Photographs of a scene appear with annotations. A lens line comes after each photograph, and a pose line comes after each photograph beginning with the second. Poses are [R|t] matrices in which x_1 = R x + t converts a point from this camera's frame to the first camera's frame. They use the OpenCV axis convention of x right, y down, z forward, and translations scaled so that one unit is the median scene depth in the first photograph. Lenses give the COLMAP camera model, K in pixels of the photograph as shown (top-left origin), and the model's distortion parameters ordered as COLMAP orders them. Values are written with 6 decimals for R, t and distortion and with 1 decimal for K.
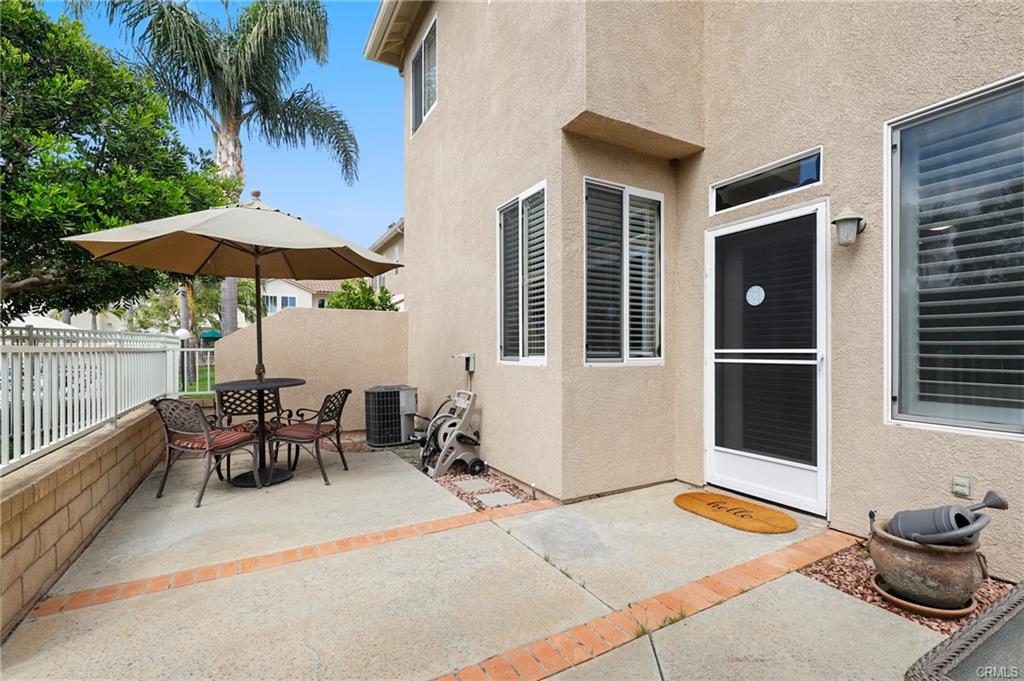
lens RADIAL K [[466.7, 0, 516.6], [0, 466.7, 348.4], [0, 0, 1]] dist [0.003348, -0.001866]
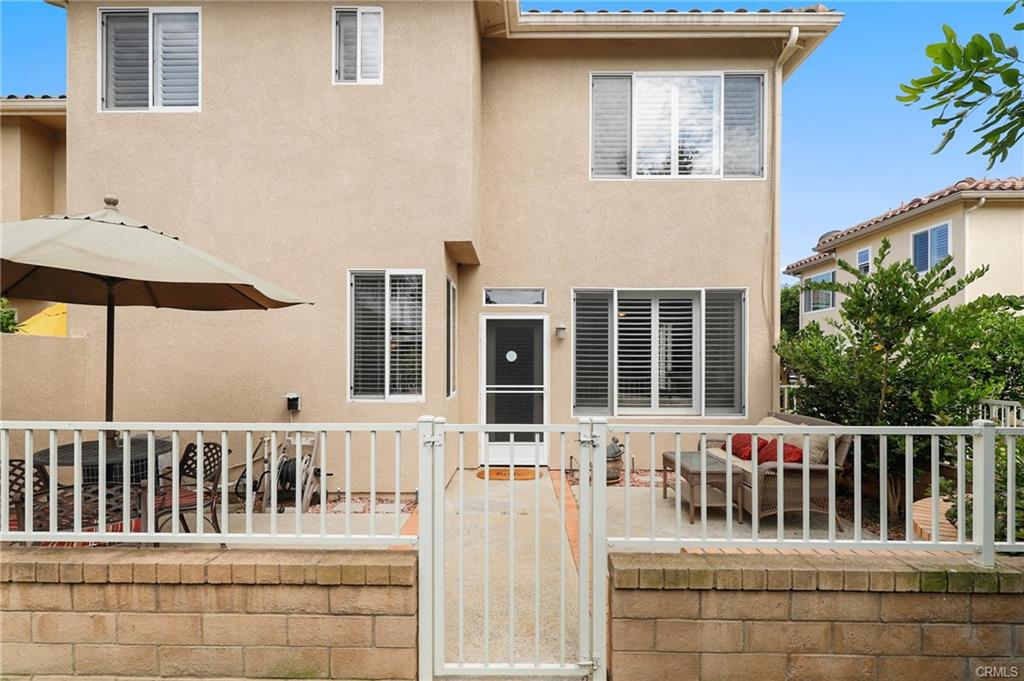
lens RADIAL K [[466.7, 0, 524.8], [0, 466.7, 360.0], [0, 0, 1]] dist [0.003348, -0.001866]
pose [[0.493382, 0.008228, 0.869774, -1.104375], [-0.007522, 0.999958, -0.005193, -0.091180], [-0.869780, -0.003981, 0.493424, 0.046807]]
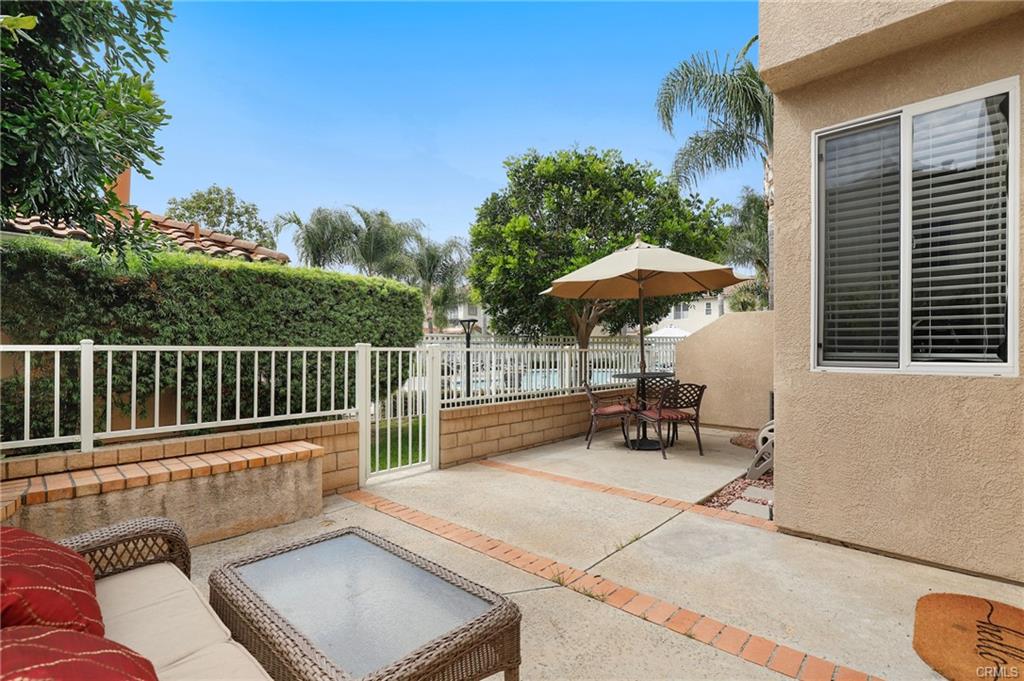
lens RADIAL K [[466.7, 0, 524.9], [0, 466.7, 349.6], [0, 0, 1]] dist [0.003348, -0.001866]
pose [[0.322109, -0.000994, -0.946702, 0.793604], [0.000584, 0.999999, -0.000851, 0.003094], [0.946703, -0.000279, 0.322109, 0.300485]]
